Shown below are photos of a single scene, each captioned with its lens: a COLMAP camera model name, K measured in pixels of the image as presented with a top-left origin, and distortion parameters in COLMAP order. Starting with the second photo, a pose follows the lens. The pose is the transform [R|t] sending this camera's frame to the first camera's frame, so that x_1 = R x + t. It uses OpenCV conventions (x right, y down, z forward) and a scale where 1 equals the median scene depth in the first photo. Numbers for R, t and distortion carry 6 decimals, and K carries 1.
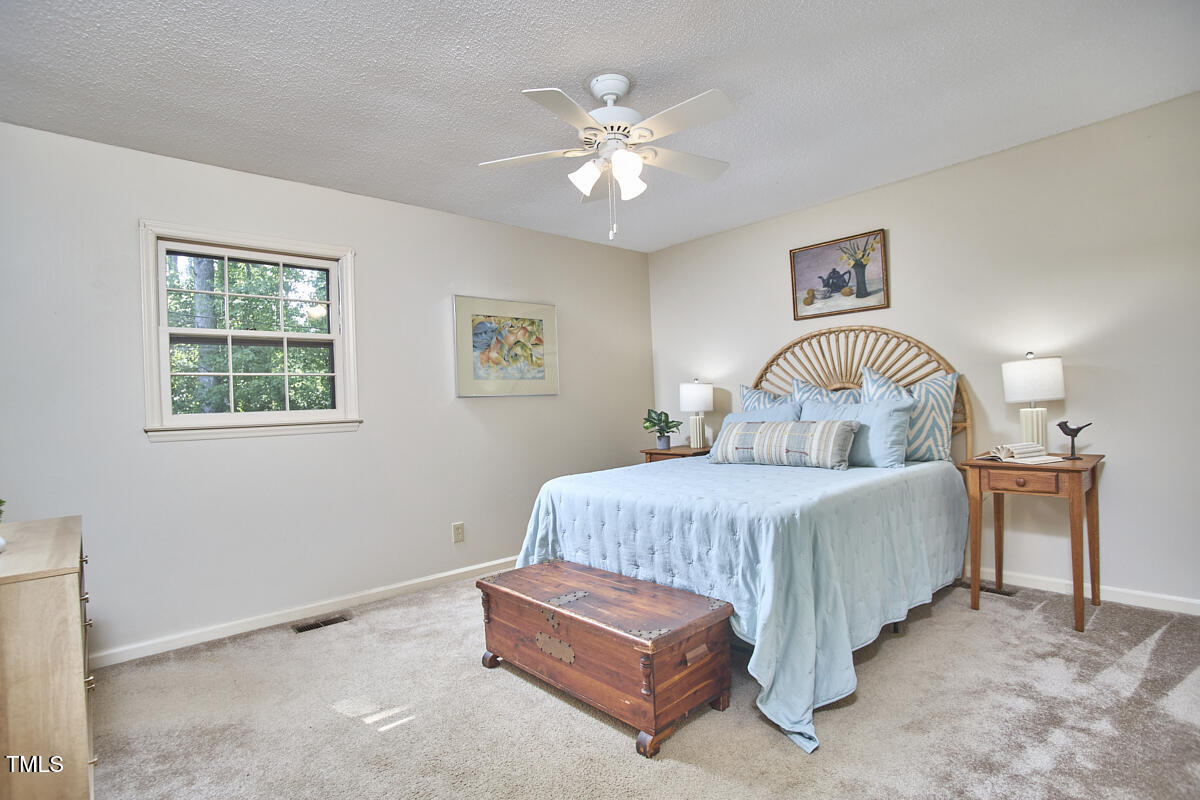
lens RADIAL K [[595.7, 0, 588.5], [0, 595.7, 409.1], [0, 0, 1]] dist [-0.081016, 0.036171]
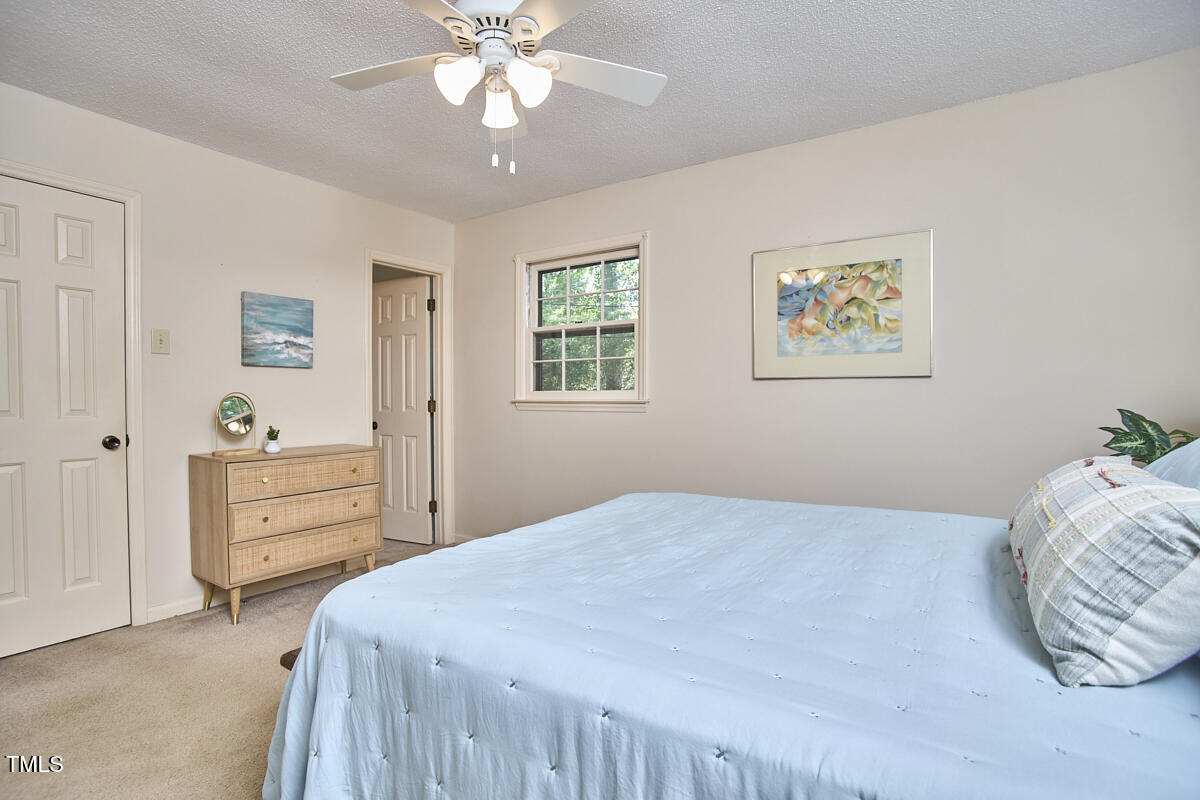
lens RADIAL K [[589.5, 0, 598.8], [0, 589.5, 407.9], [0, 0, 1]] dist [-0.082425, 0.034738]
pose [[0.252233, 0.059094, -0.965860, 0.465139], [-0.011639, 0.998247, 0.058036, -0.023656], [0.967596, -0.003397, 0.252479, 0.553826]]
